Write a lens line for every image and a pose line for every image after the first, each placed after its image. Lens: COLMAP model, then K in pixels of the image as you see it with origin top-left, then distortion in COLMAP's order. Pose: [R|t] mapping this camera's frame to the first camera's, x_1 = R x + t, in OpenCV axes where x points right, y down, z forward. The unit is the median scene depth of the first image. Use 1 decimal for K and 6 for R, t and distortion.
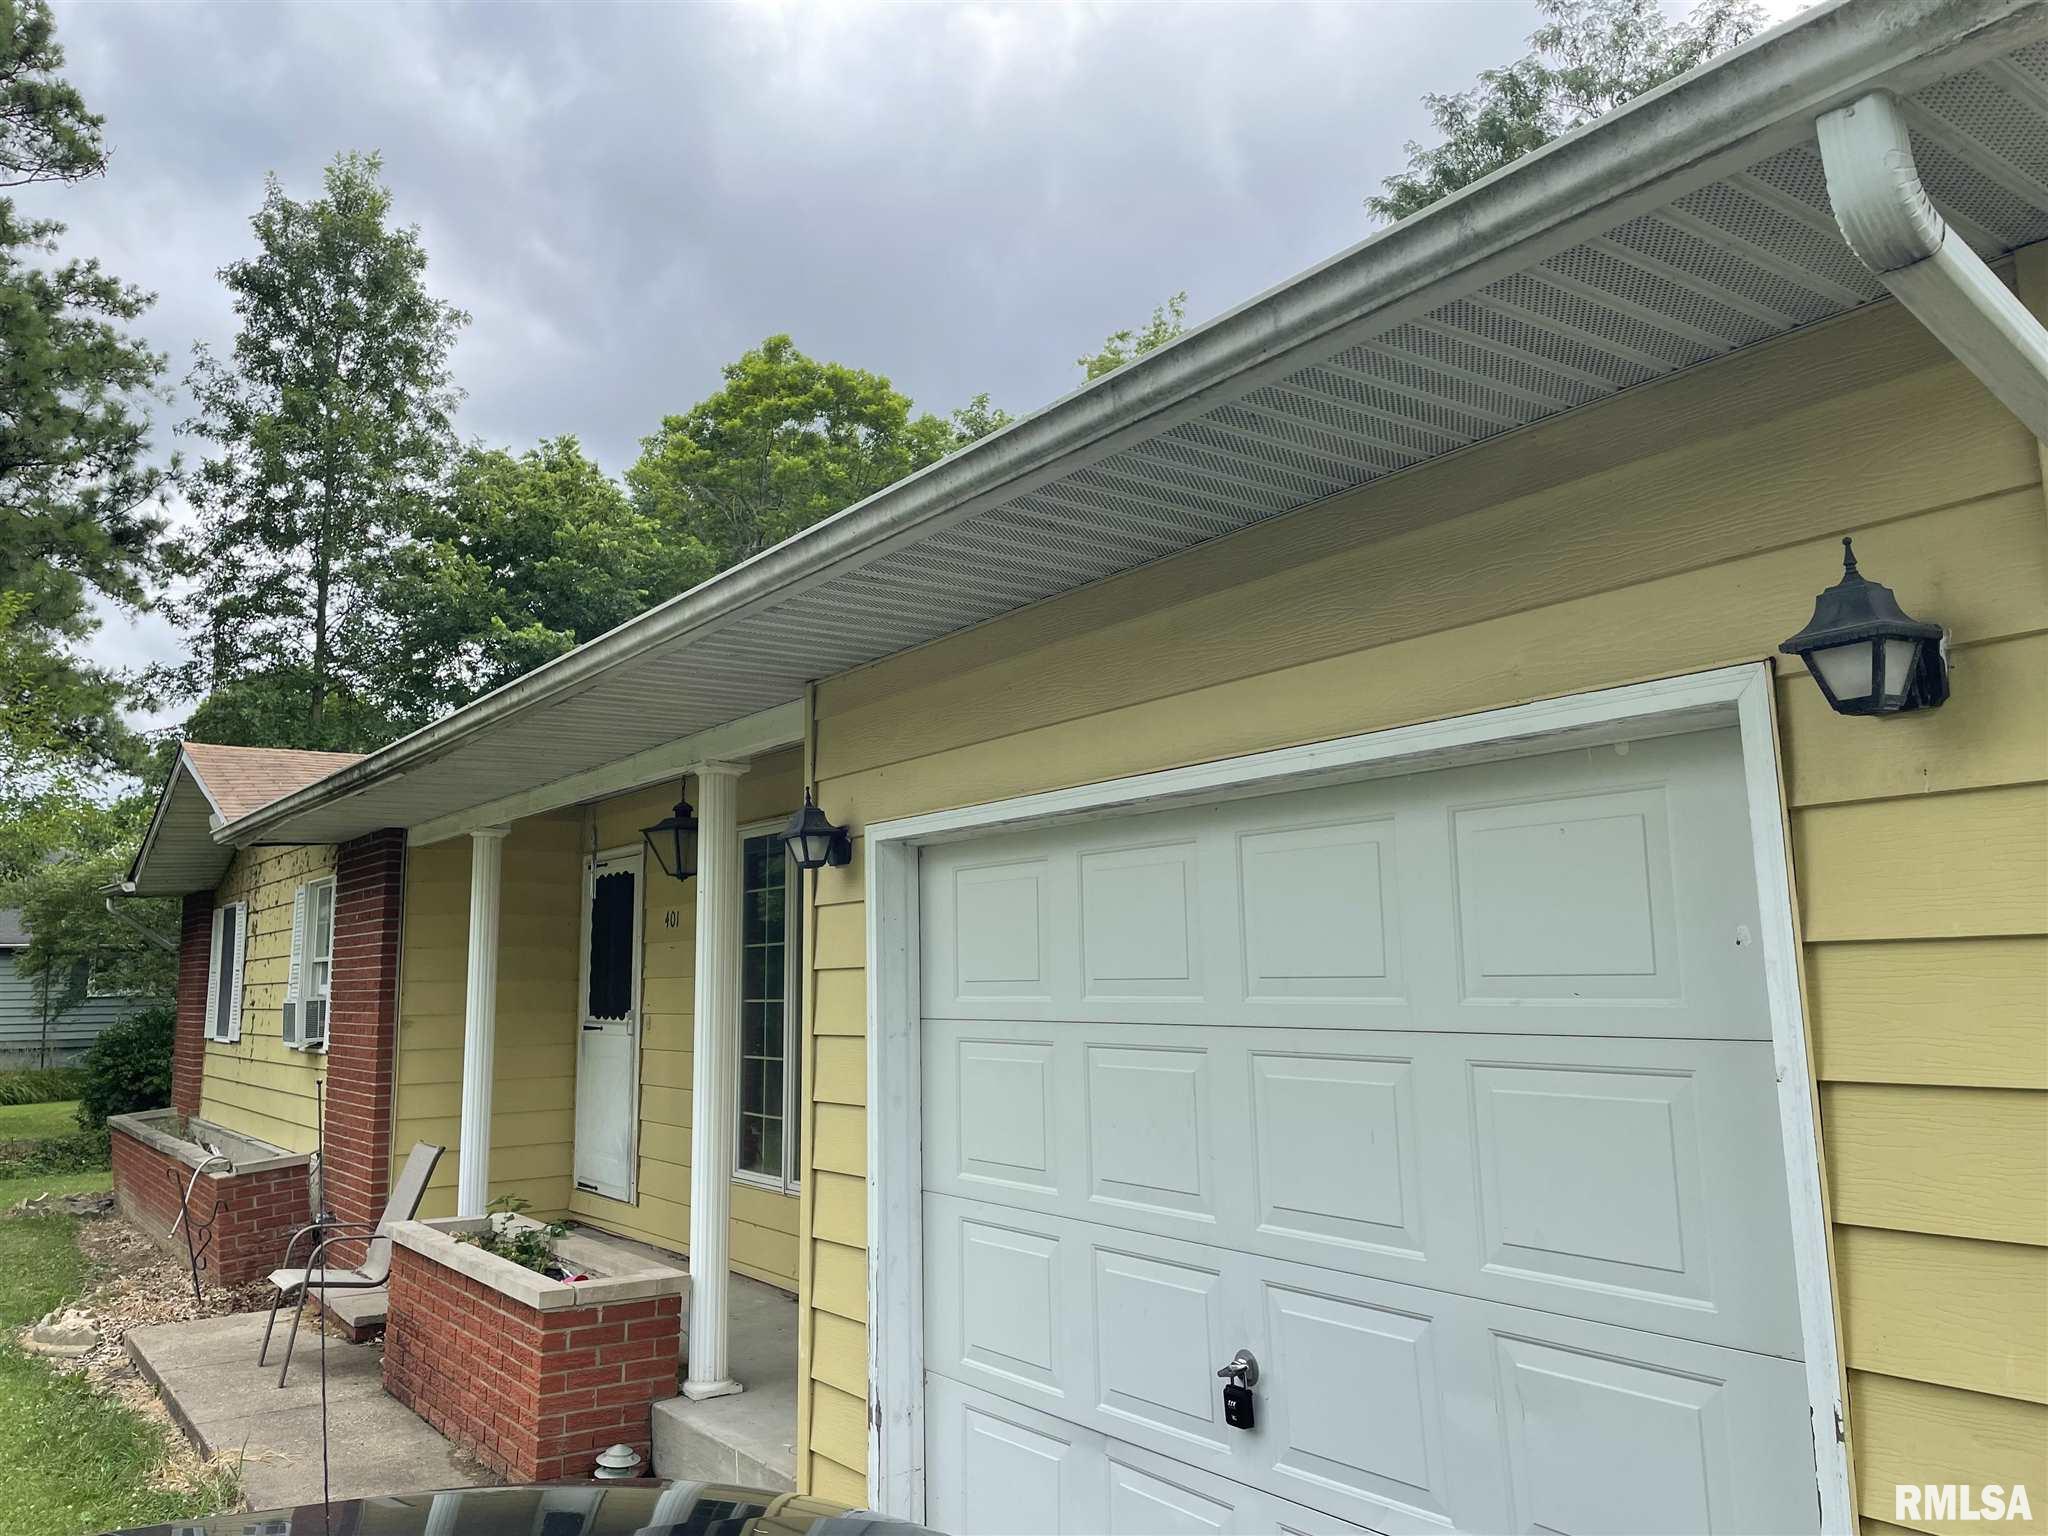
lens RADIAL K [[1558.7, 0, 1014.7], [0, 1558.7, 759.9], [0, 0, 1]] dist [0.047819, -0.051728]
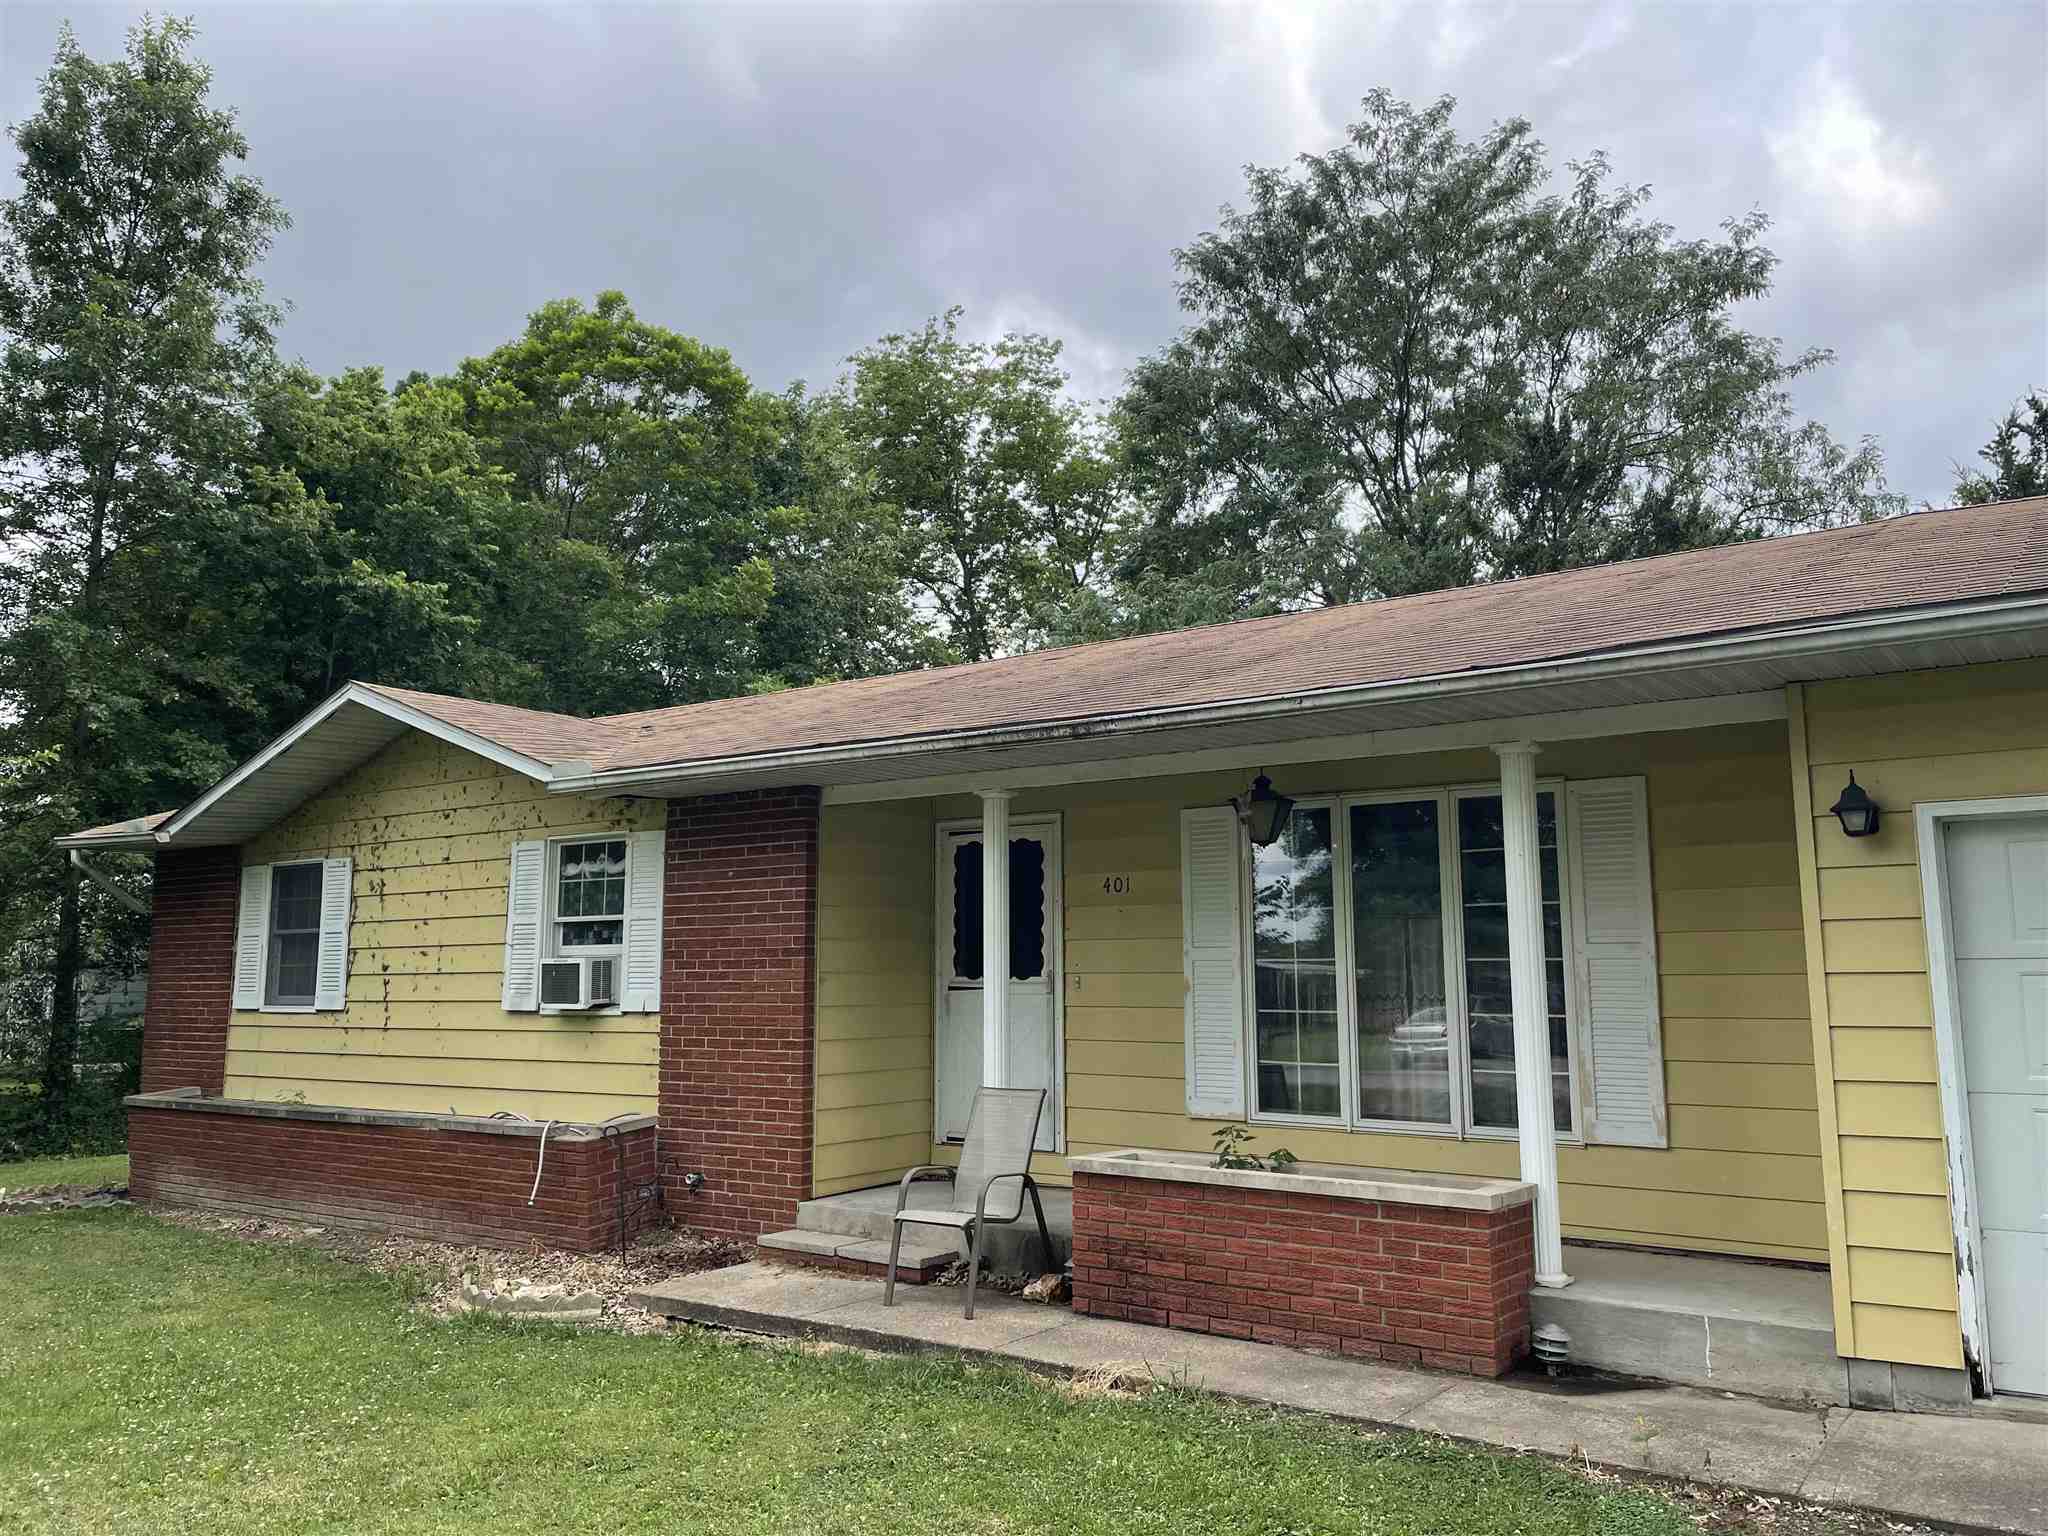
lens RADIAL K [[1558.7, 0, 1021.2], [0, 1558.7, 775.9], [0, 0, 1]] dist [0.047819, -0.051728]
pose [[0.946308, 0.053166, 0.318866, -0.228210], [-0.056234, 0.998418, 0.000418, 0.011483], [-0.318339, -0.018327, 0.947800, 0.006264]]
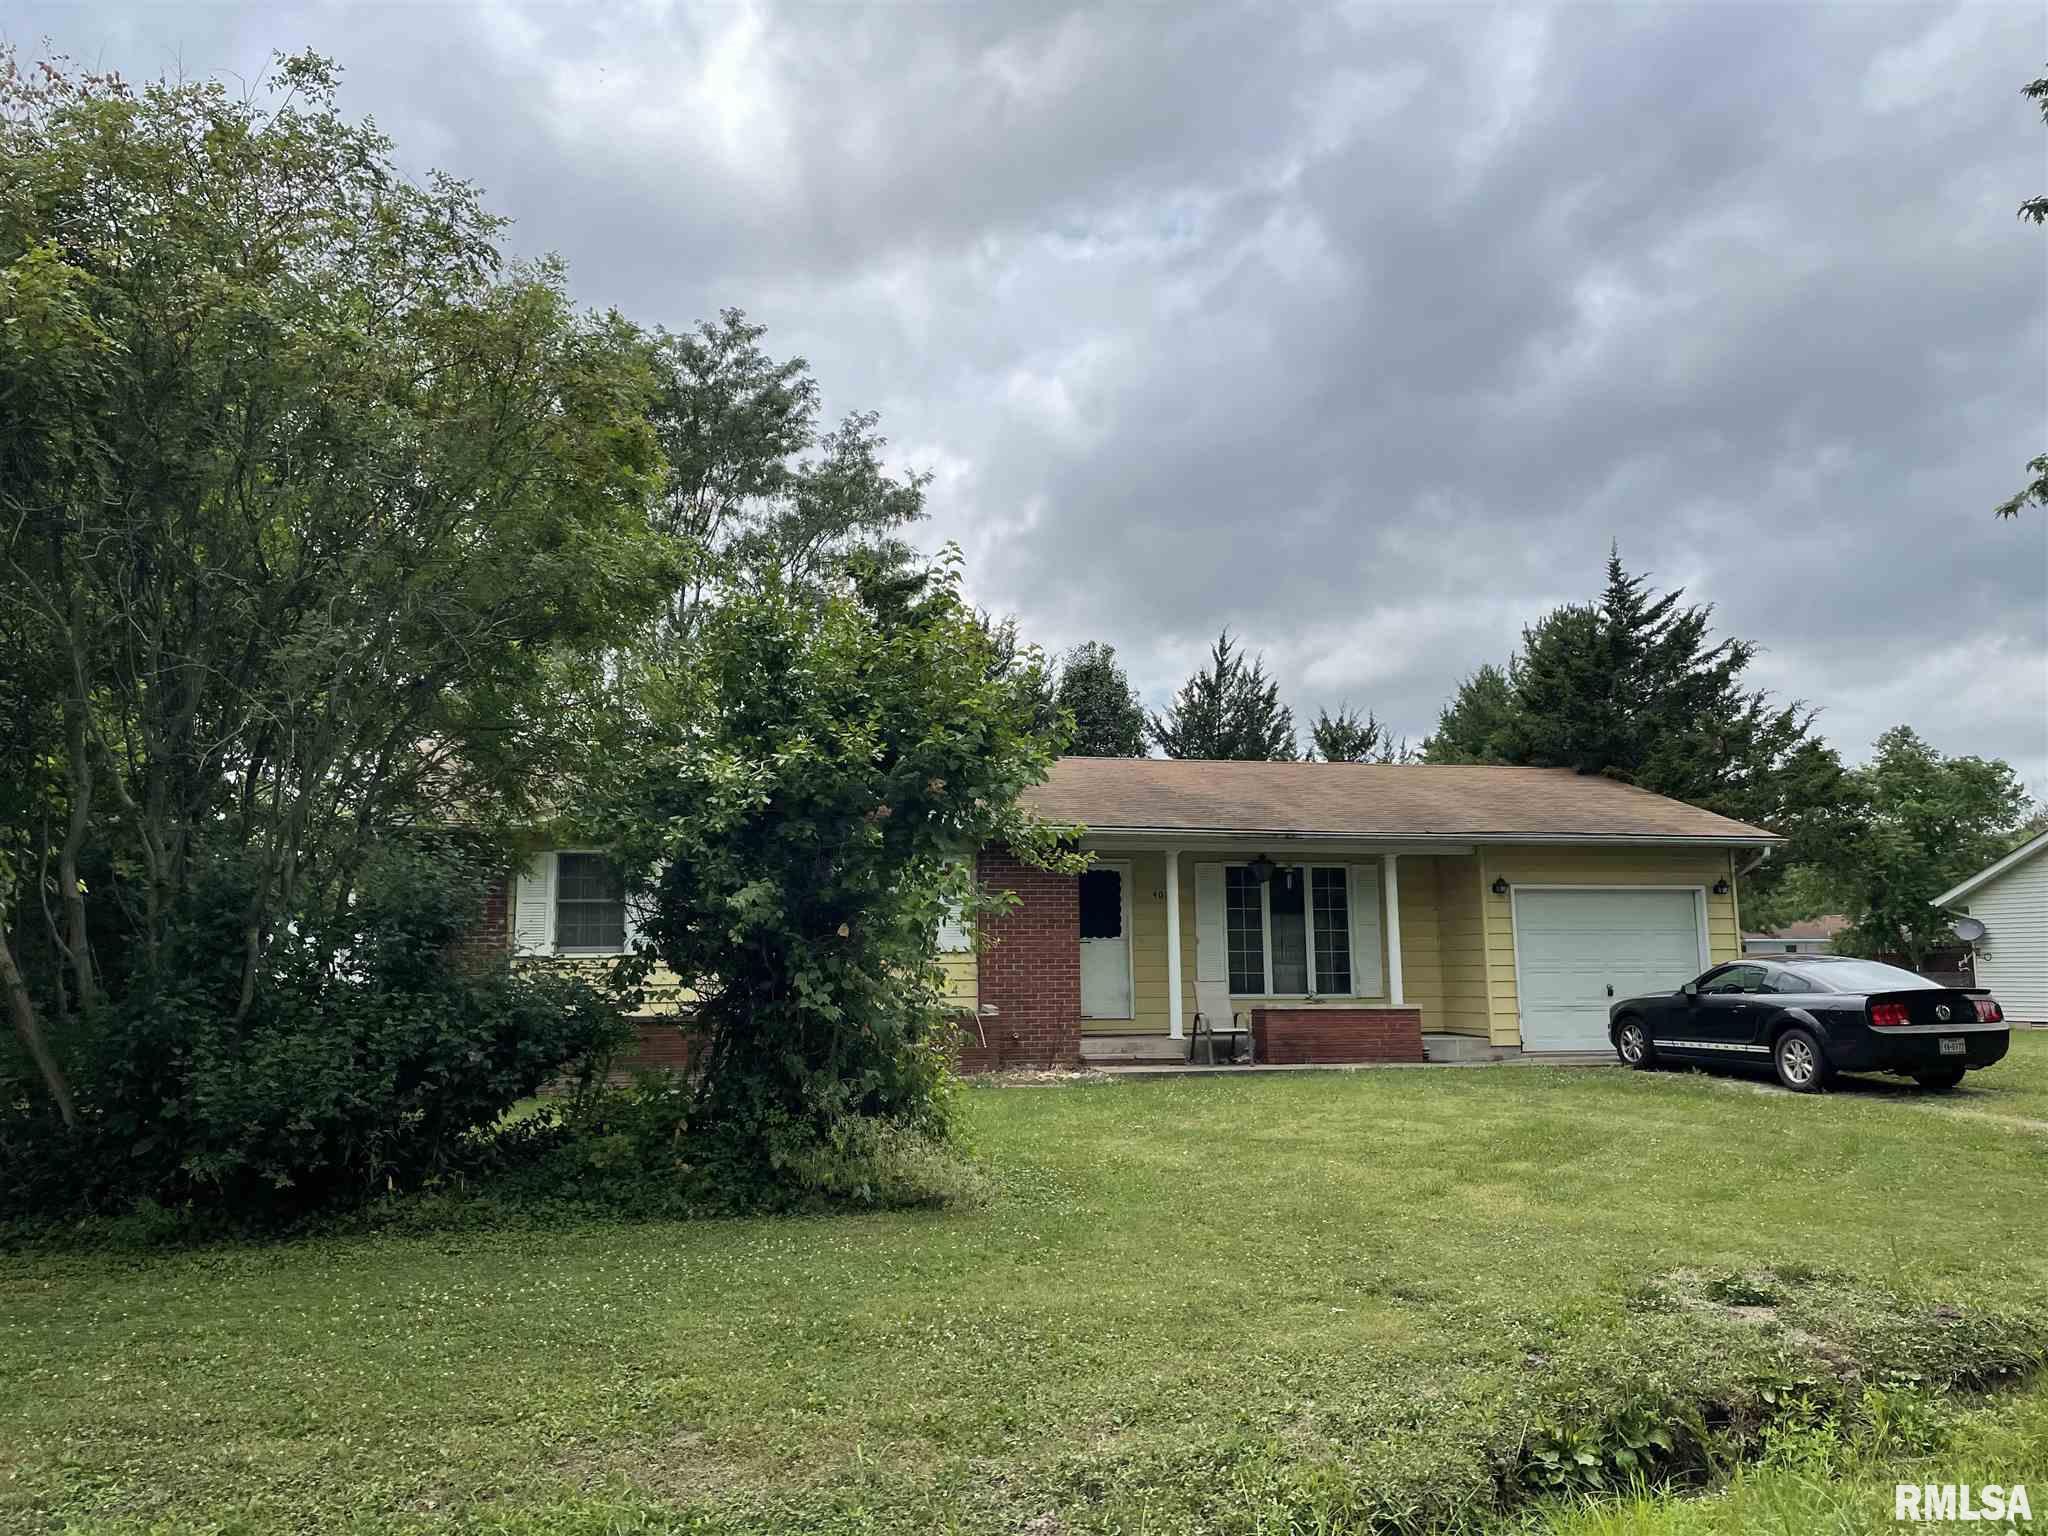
lens RADIAL K [[1558.7, 0, 1018.6], [0, 1558.7, 769.1], [0, 0, 1]] dist [0.047819, -0.051728]
pose [[0.385509, 0.139100, 0.912159, -0.896782], [-0.126652, 0.987192, -0.097015, 0.062319], [-0.913970, -0.078127, 0.398189, 0.107042]]
